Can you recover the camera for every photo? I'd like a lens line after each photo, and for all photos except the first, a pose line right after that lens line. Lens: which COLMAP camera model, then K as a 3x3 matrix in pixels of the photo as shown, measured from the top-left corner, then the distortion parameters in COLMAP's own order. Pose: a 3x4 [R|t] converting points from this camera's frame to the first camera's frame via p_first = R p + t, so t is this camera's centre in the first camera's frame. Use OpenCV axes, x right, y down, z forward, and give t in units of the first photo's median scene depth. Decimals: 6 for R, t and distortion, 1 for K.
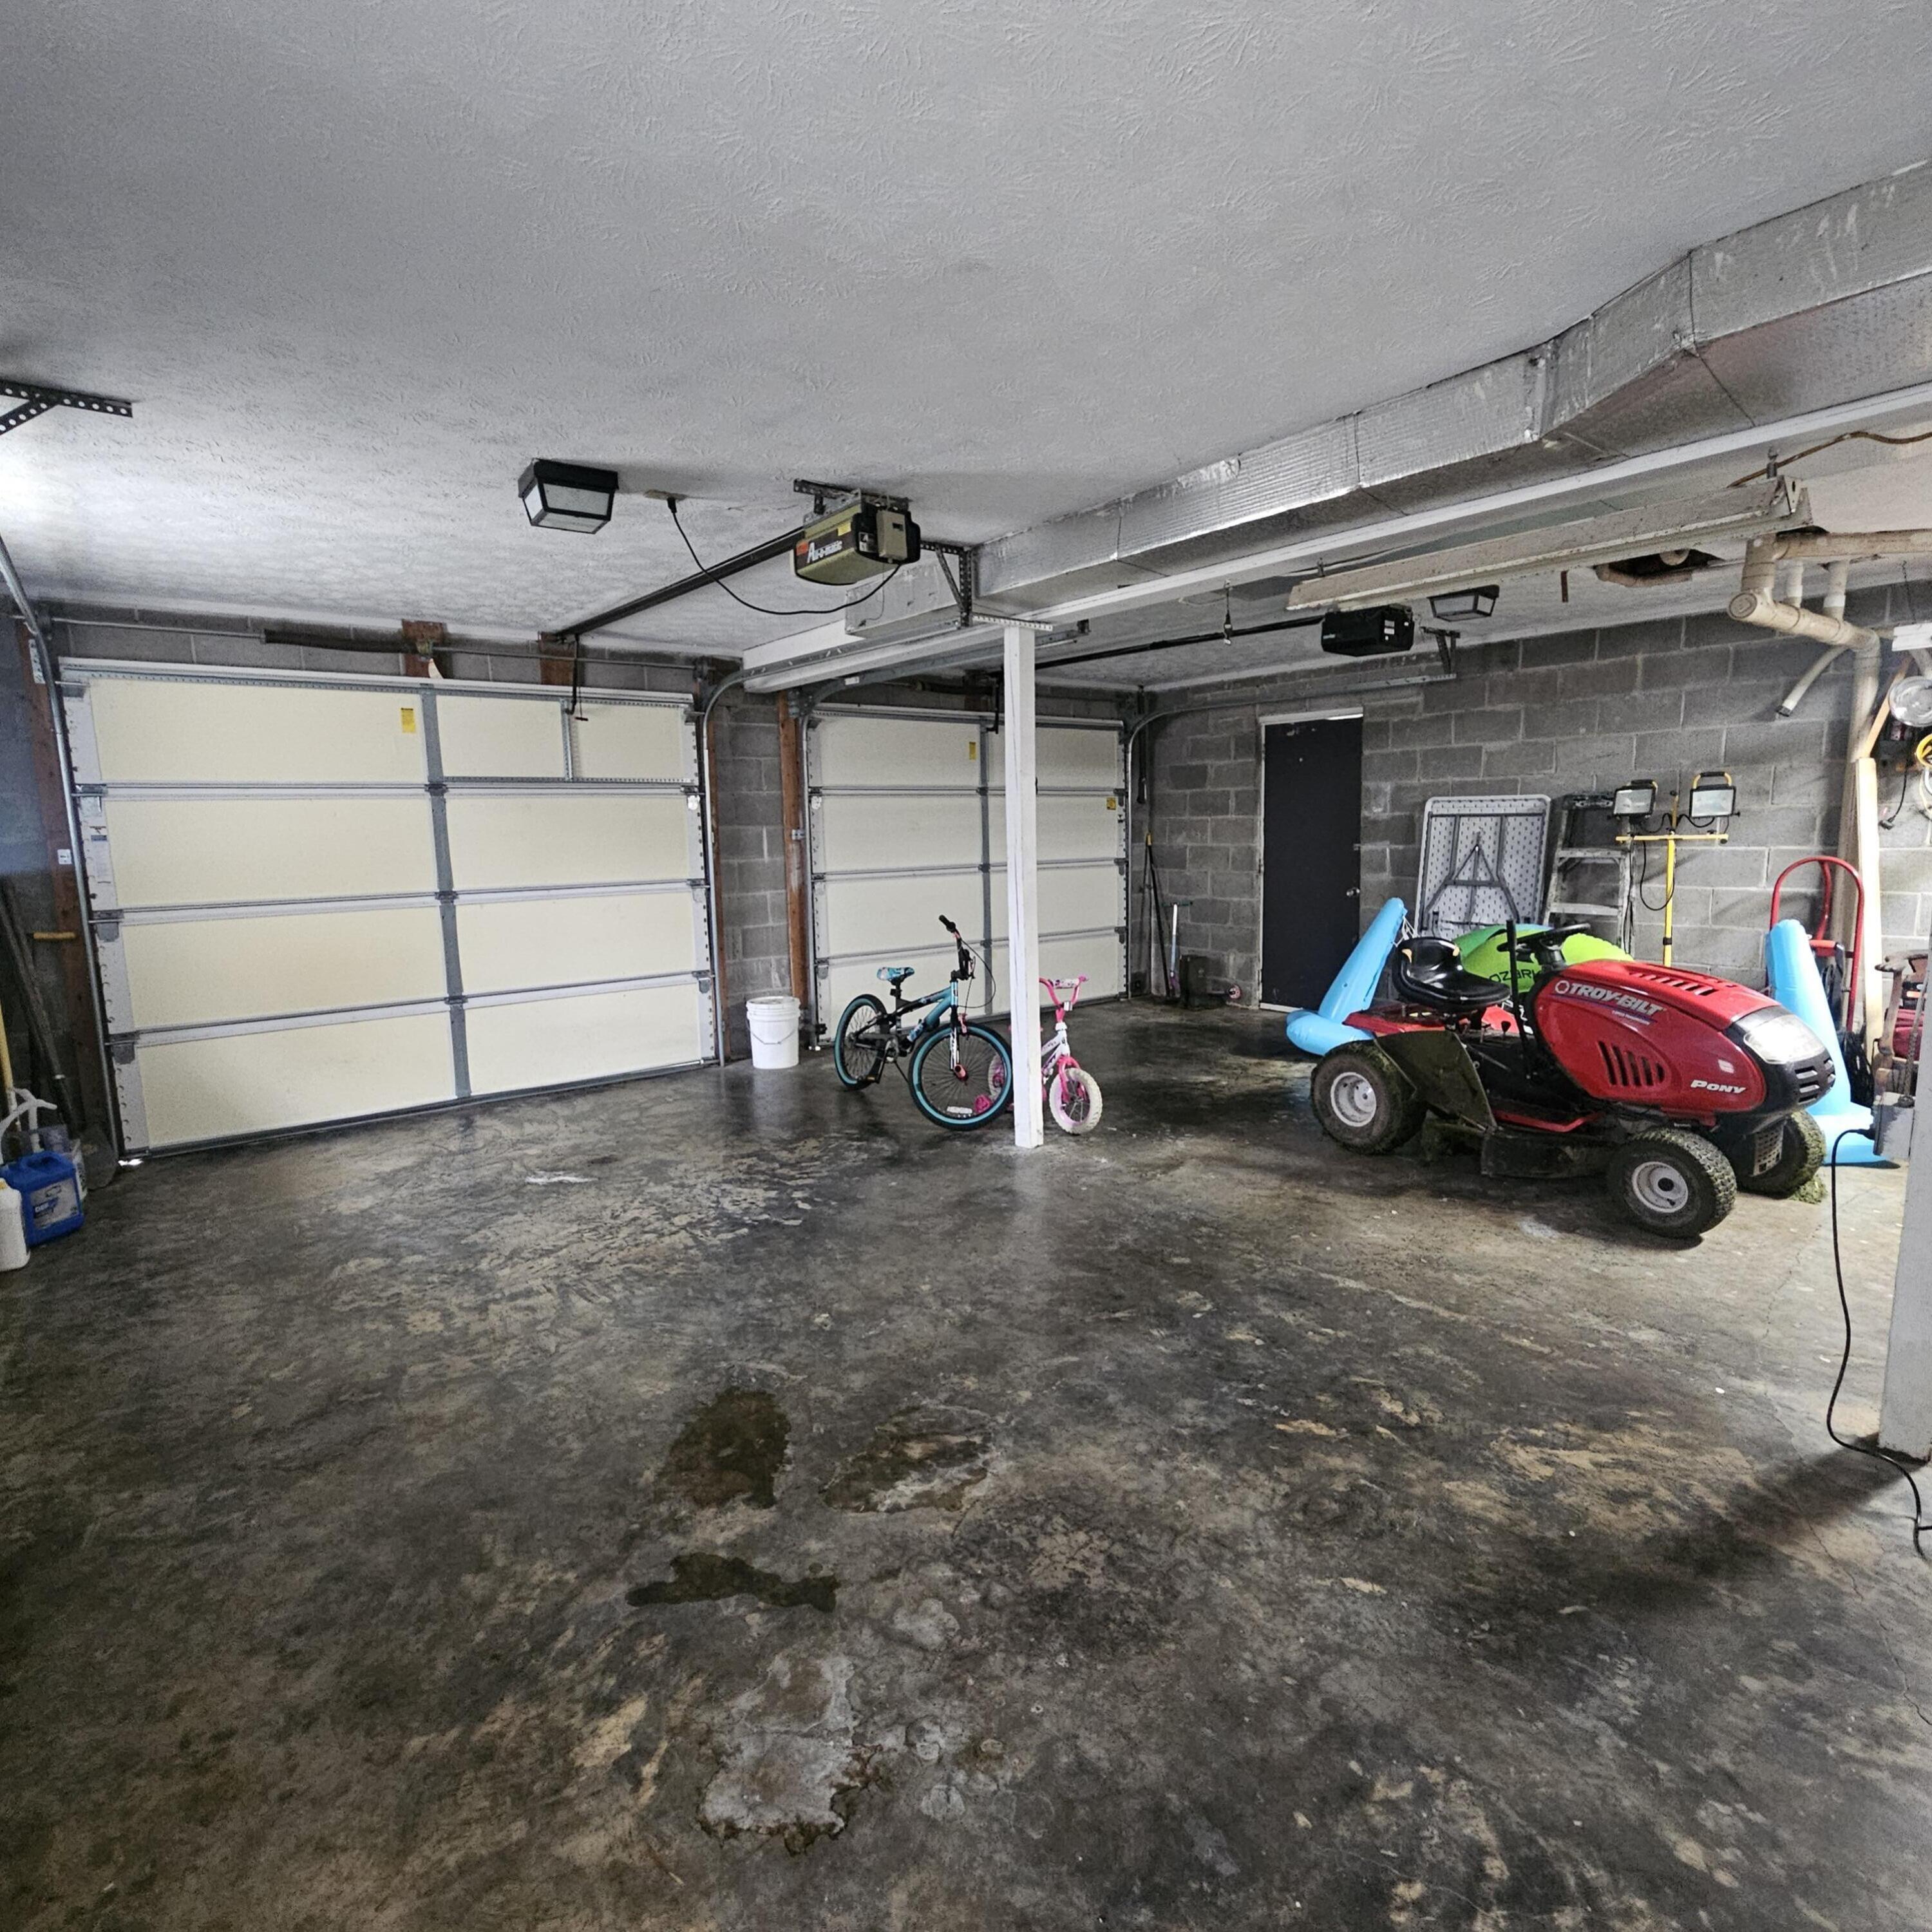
lens RADIAL K [[1061.3, 0, 969.4], [0, 1061.3, 969.3], [0, 0, 1]] dist [-0.006134, 0.001465]
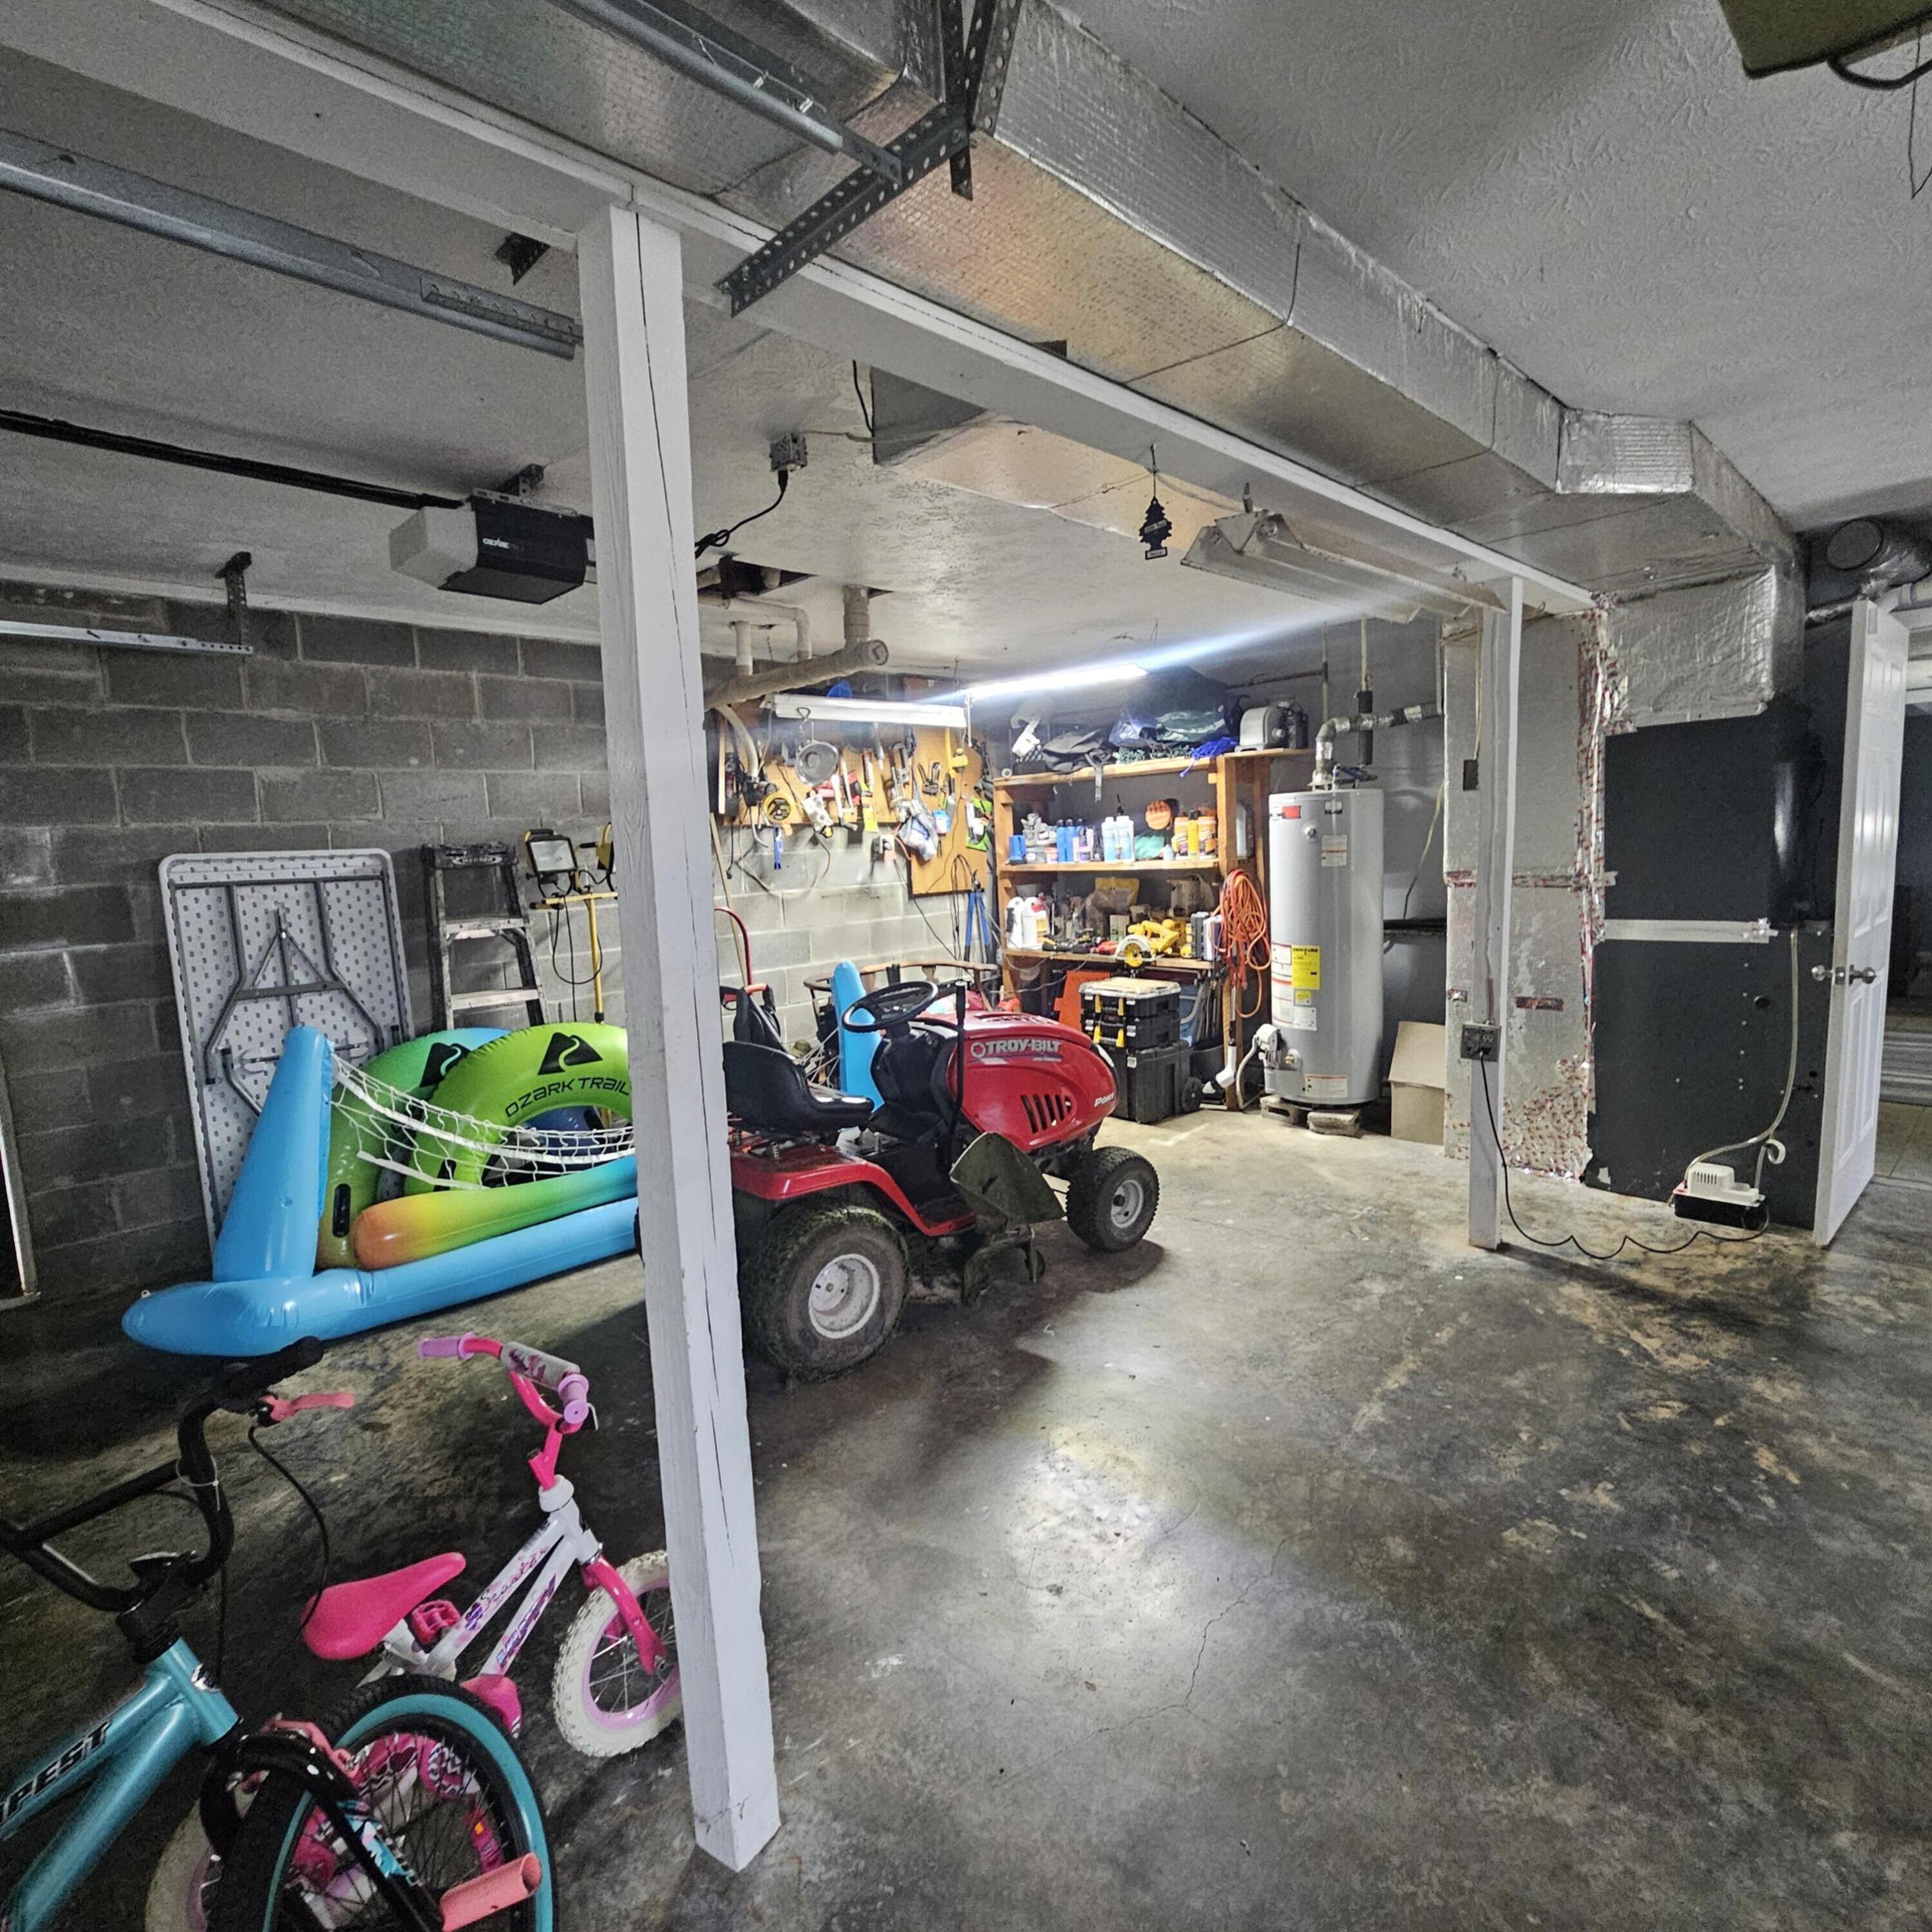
lens RADIAL K [[1061.3, 0, 972.0], [0, 1061.3, 972.0], [0, 0, 1]] dist [-0.006134, 0.001465]
pose [[-0.129366, -0.099370, 0.986605, -0.196855], [0.177212, 0.976631, 0.121602, -0.099825], [-0.975633, 0.190569, -0.108733, 0.698609]]
